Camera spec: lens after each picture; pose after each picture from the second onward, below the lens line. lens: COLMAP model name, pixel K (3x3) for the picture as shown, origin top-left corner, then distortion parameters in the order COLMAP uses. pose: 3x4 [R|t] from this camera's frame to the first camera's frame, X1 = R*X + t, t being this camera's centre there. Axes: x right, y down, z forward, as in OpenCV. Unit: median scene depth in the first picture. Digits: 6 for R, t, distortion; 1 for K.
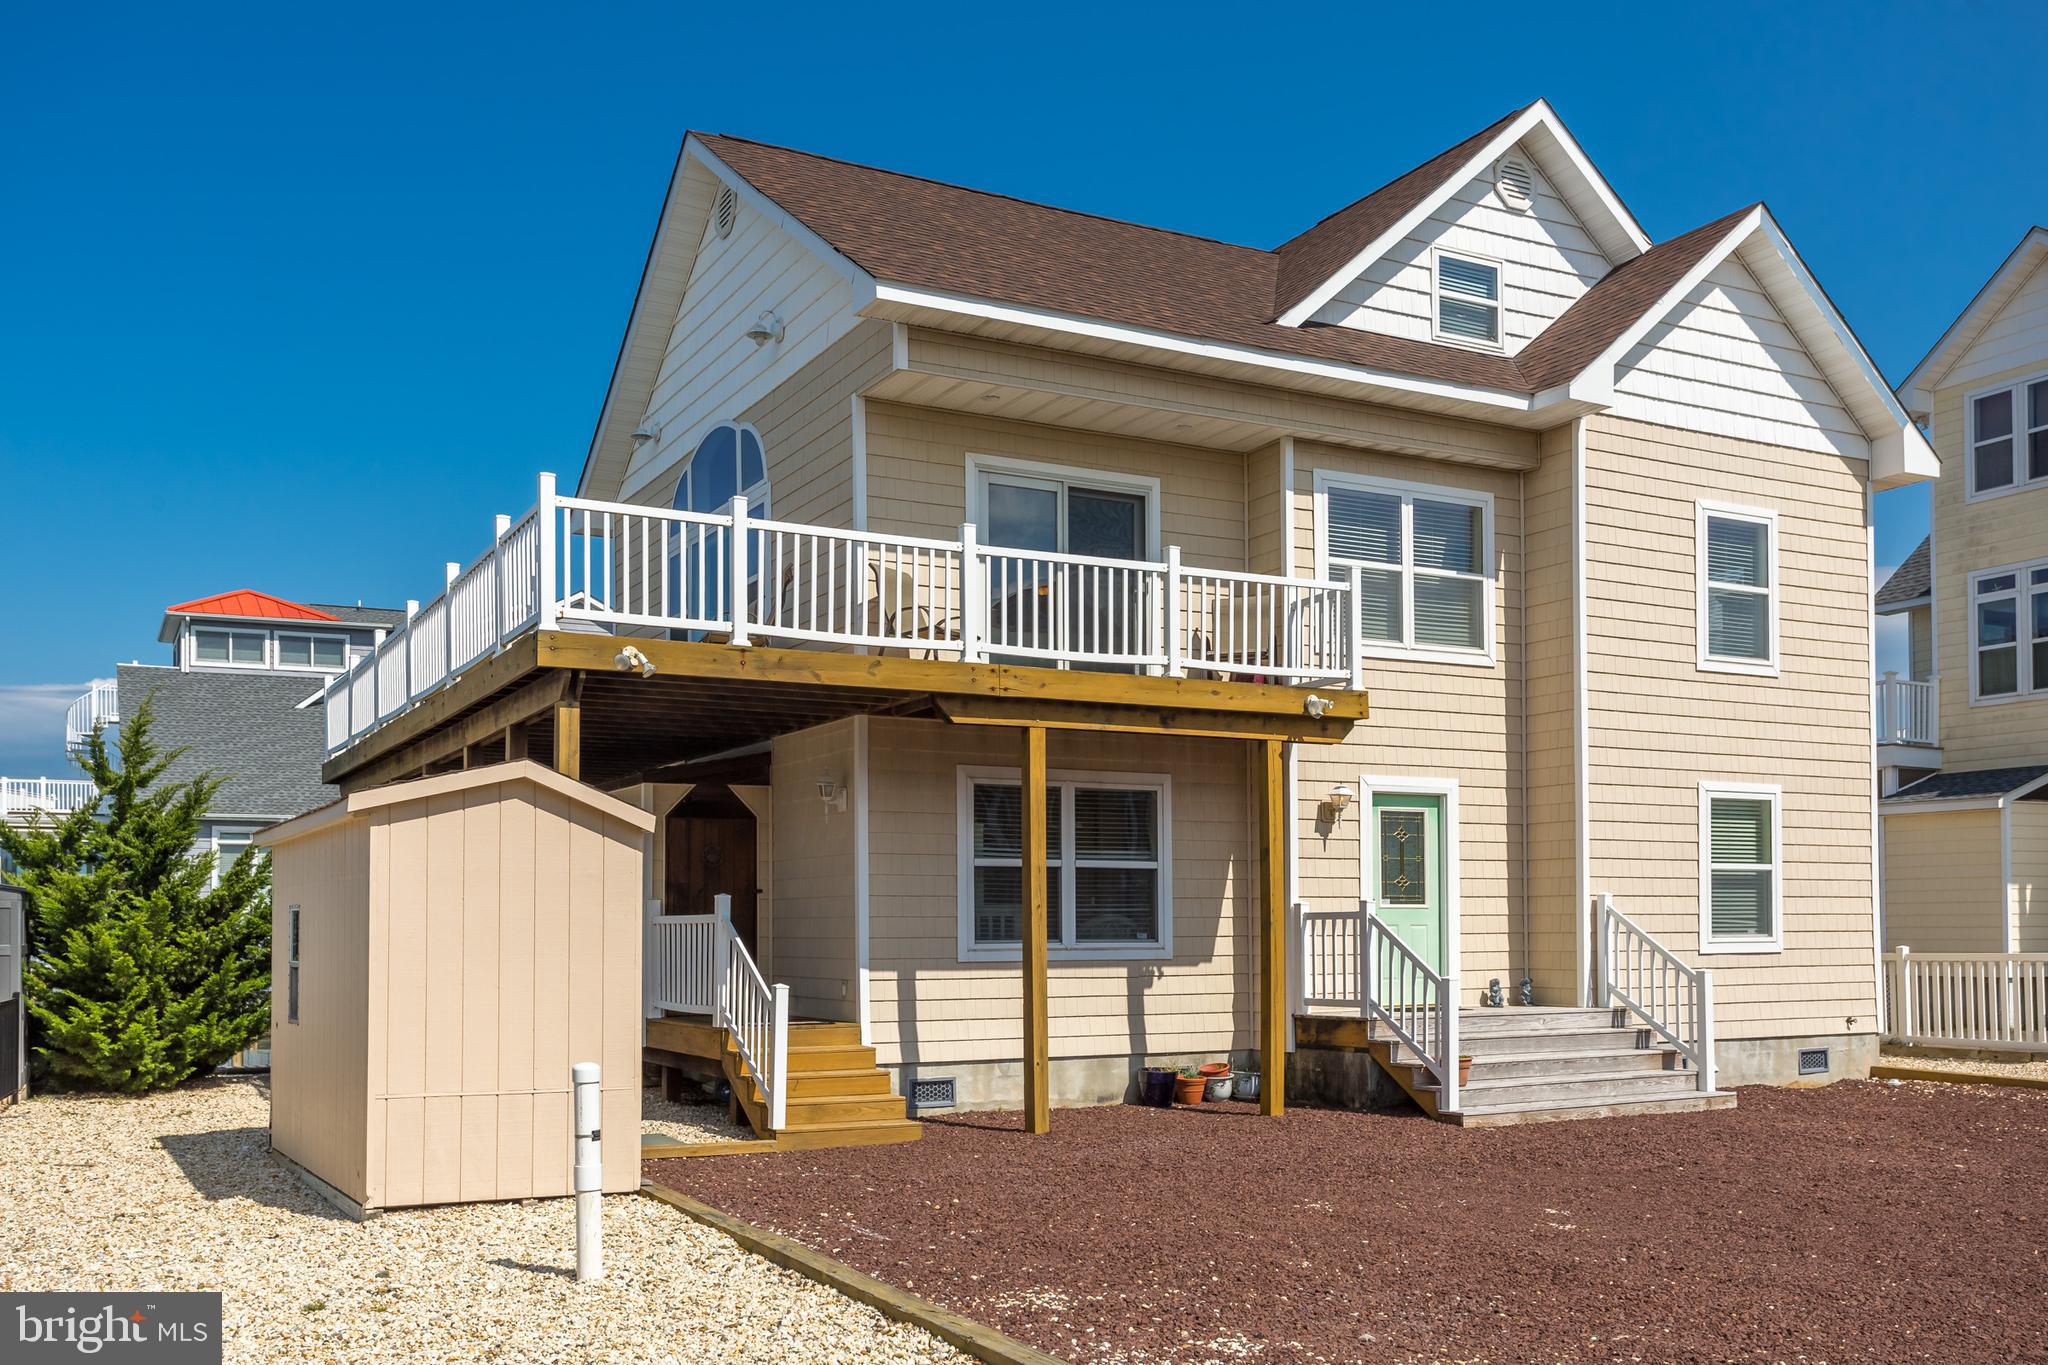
lens RADIAL K [[1729.6, 0, 919.8], [0, 1729.6, 904.5], [0, 0, 1]] dist [0.002006, 0.016685]
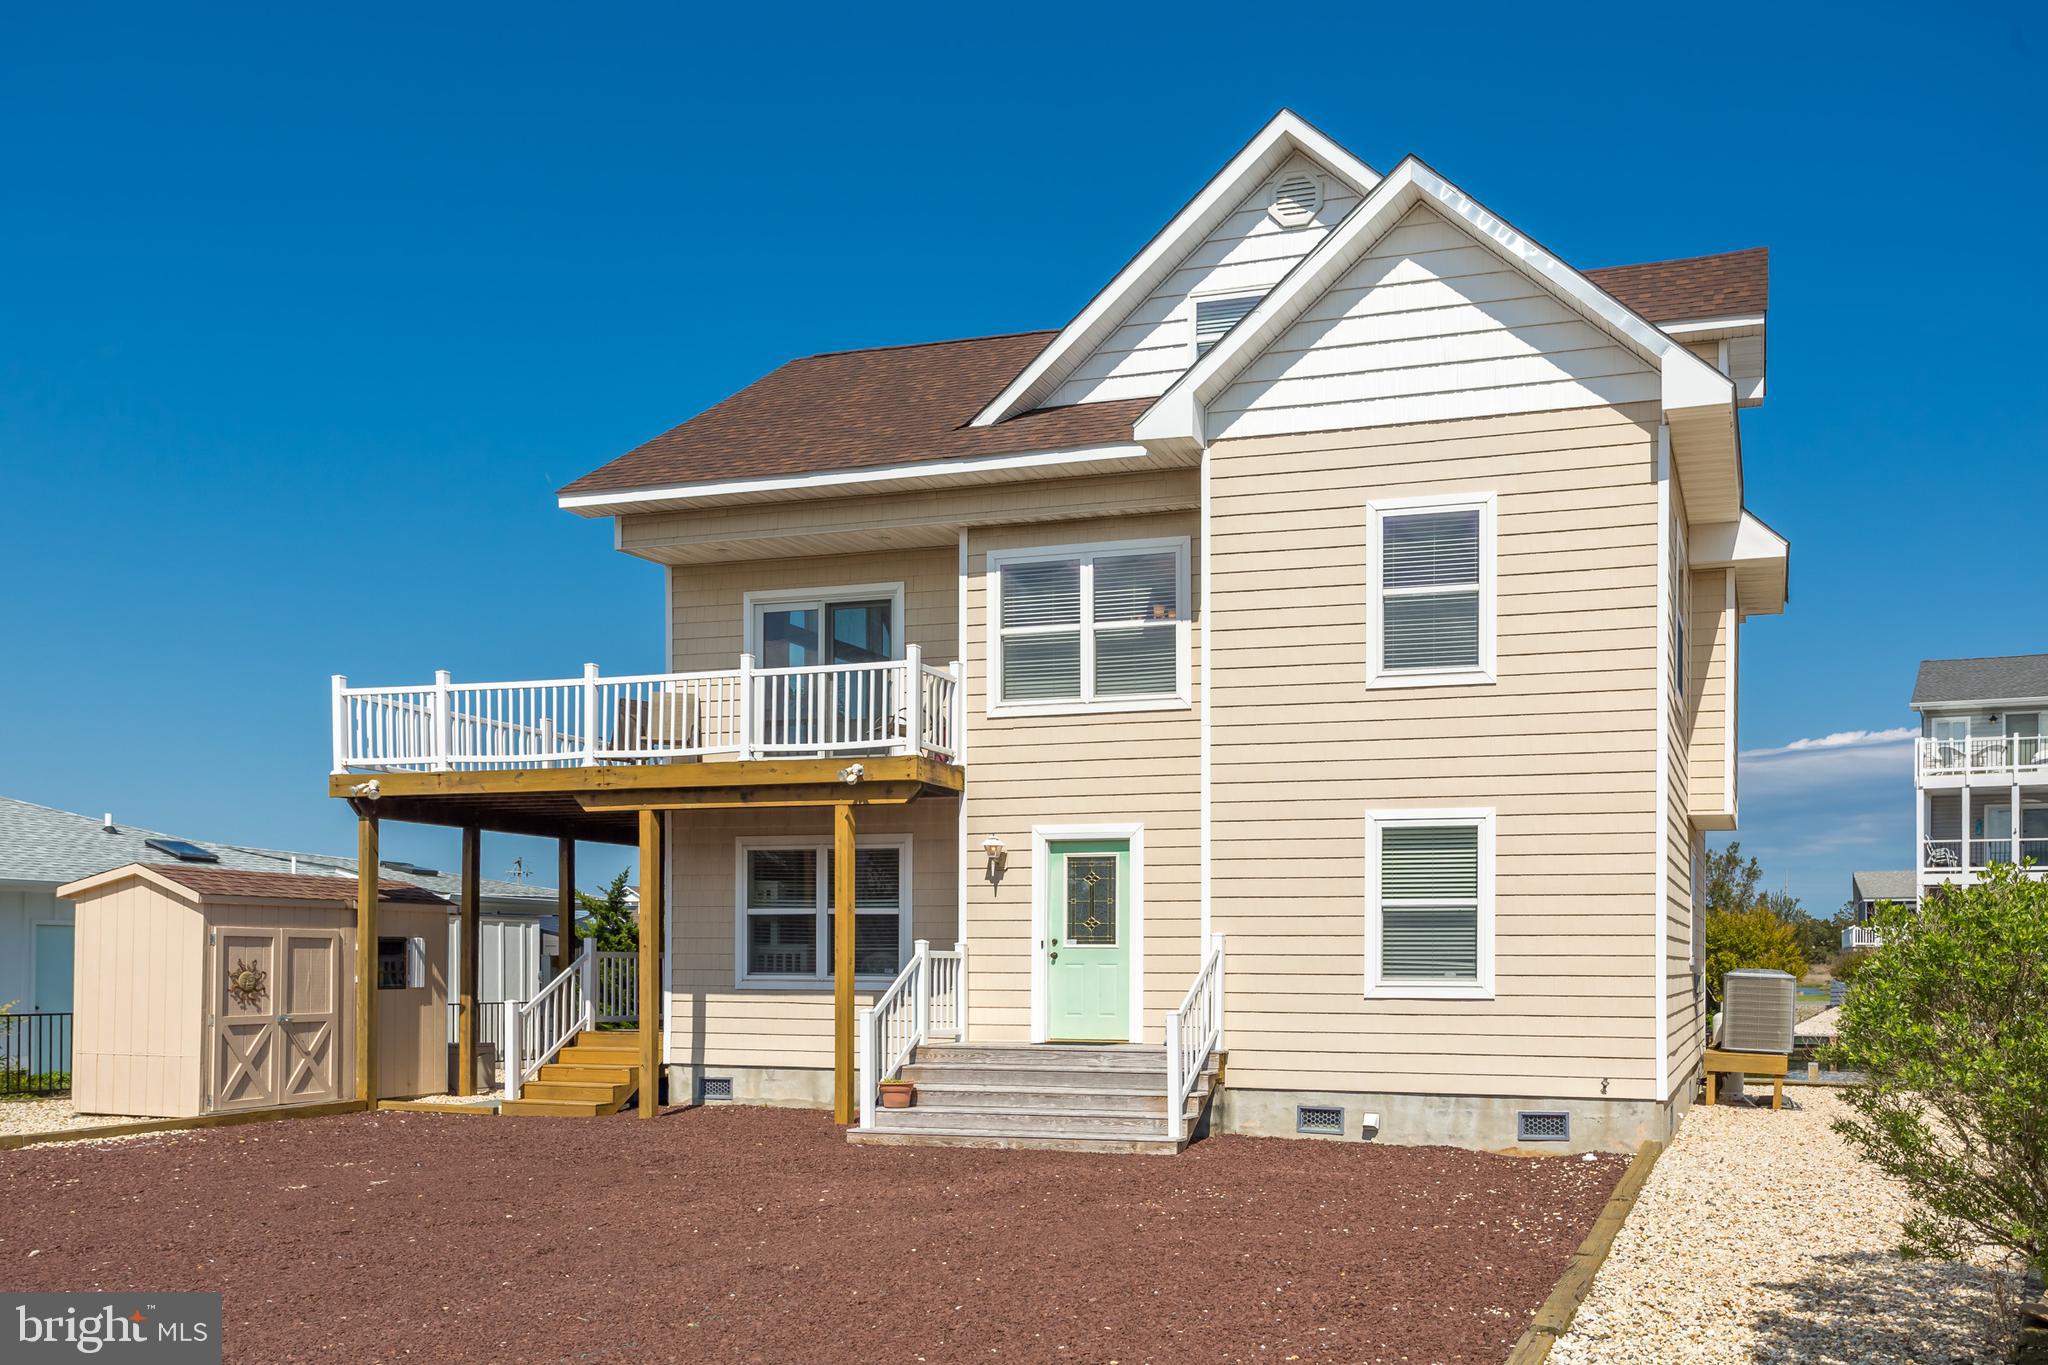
lens RADIAL K [[1595.4, 0, 1237.2], [0, 1595.4, 981.5], [0, 0, 1]] dist [-0.003461, 0.008788]
pose [[0.736714, 0.016139, -0.676012, 1.010281], [0.002068, 0.999657, 0.026120, -0.002650], [0.676201, -0.020641, 0.736428, 0.340127]]
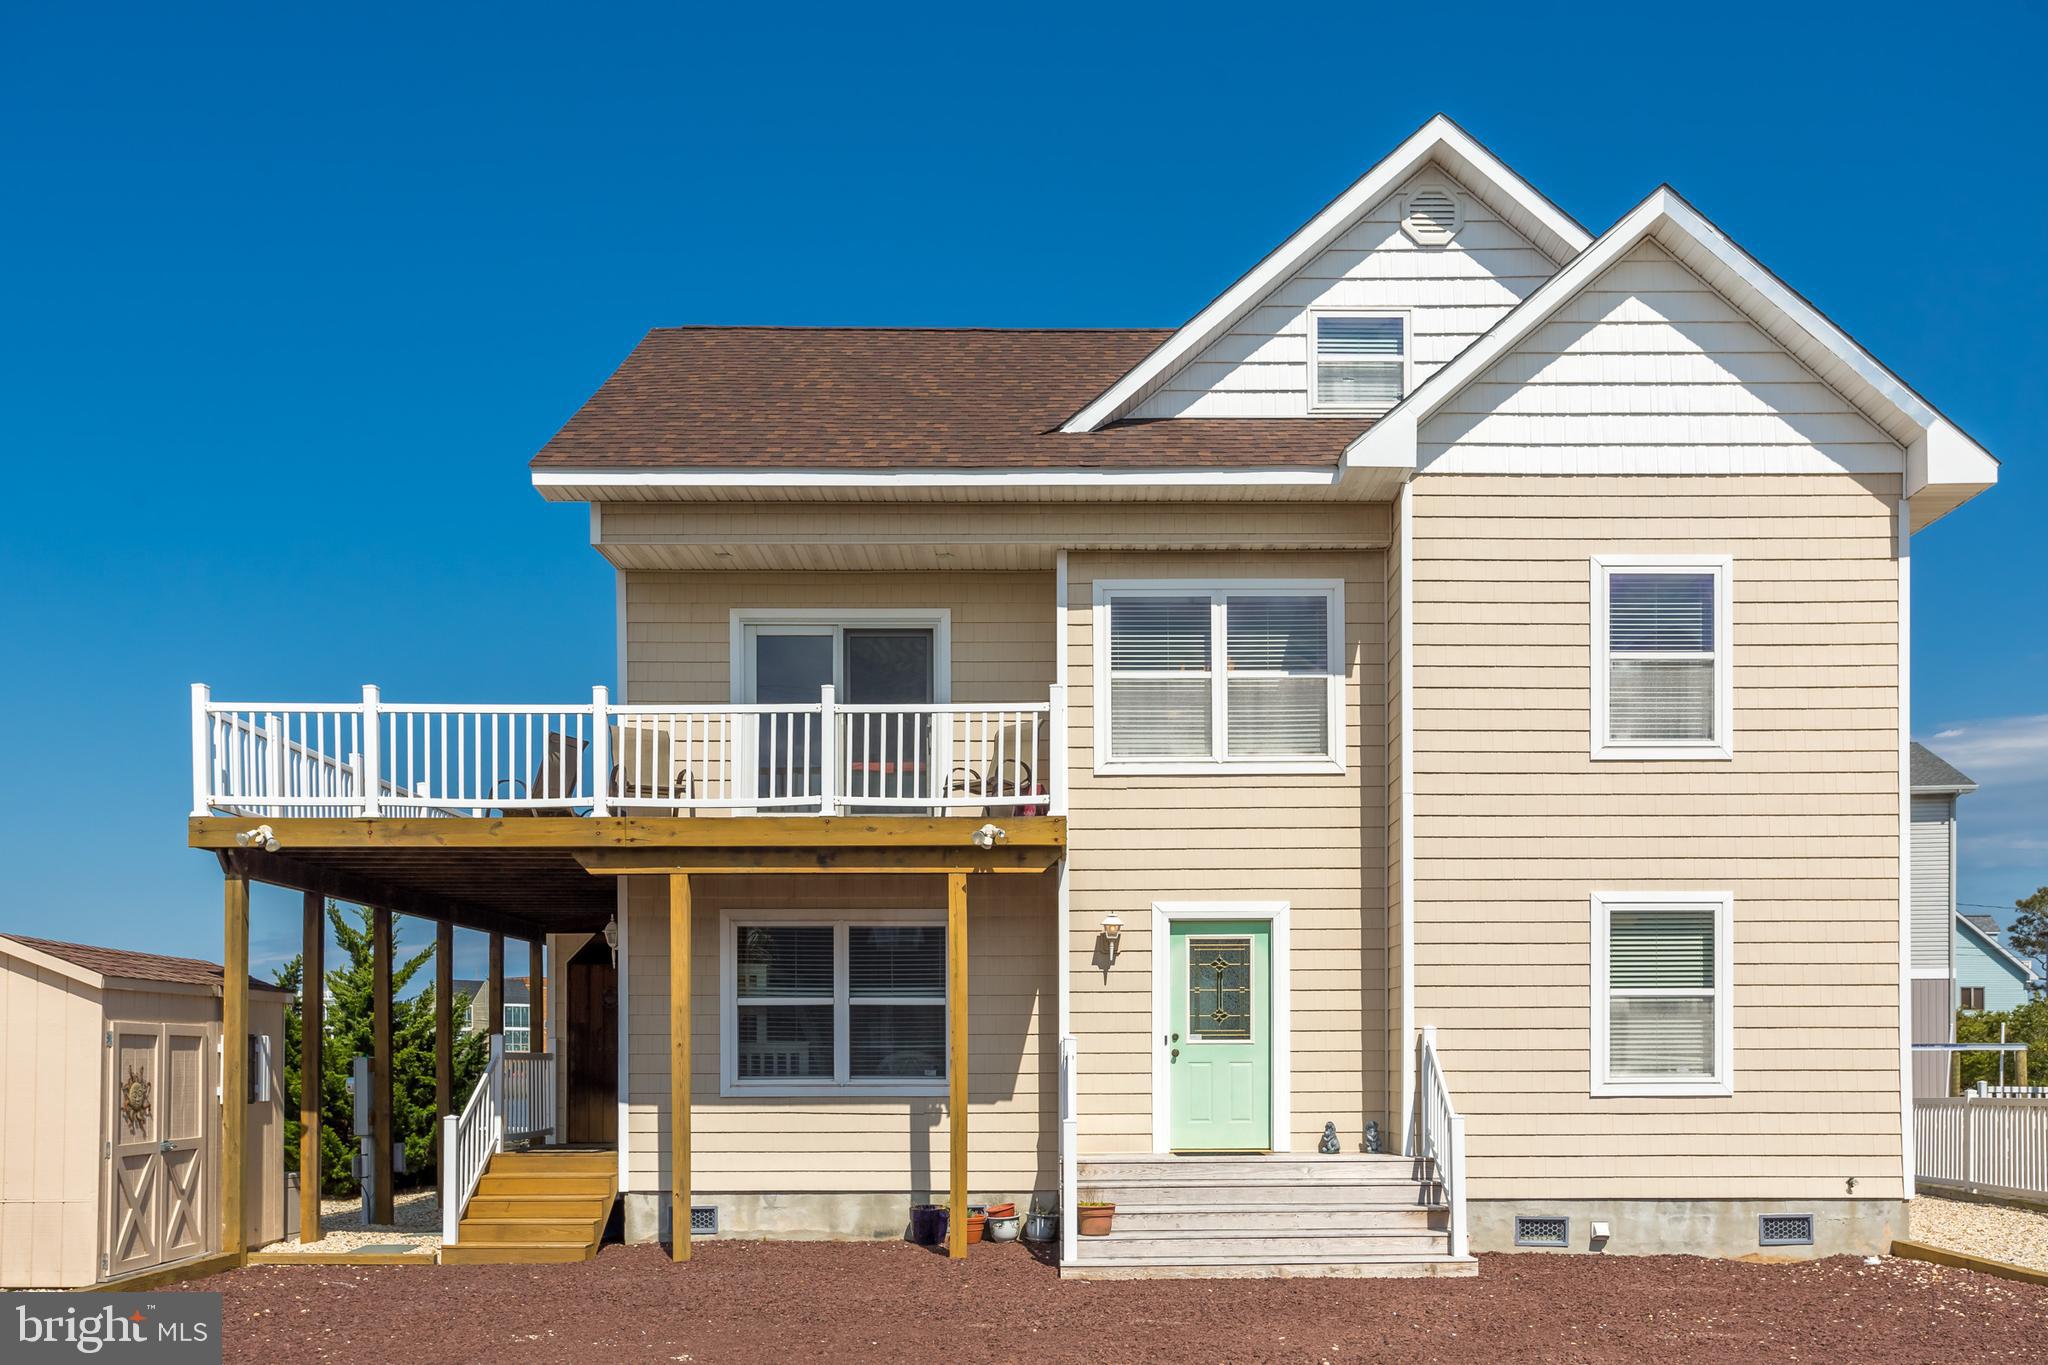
lens RADIAL K [[1730.1, 0, 1038.8], [0, 1730.1, 1073.7], [0, 0, 1]] dist [-0.000881, 0.003025]
pose [[0.898669, 0.005216, -0.438597, 0.599371], [0.005599, 0.999711, 0.023361, -0.004083], [0.438592, -0.023449, 0.898380, 0.126996]]
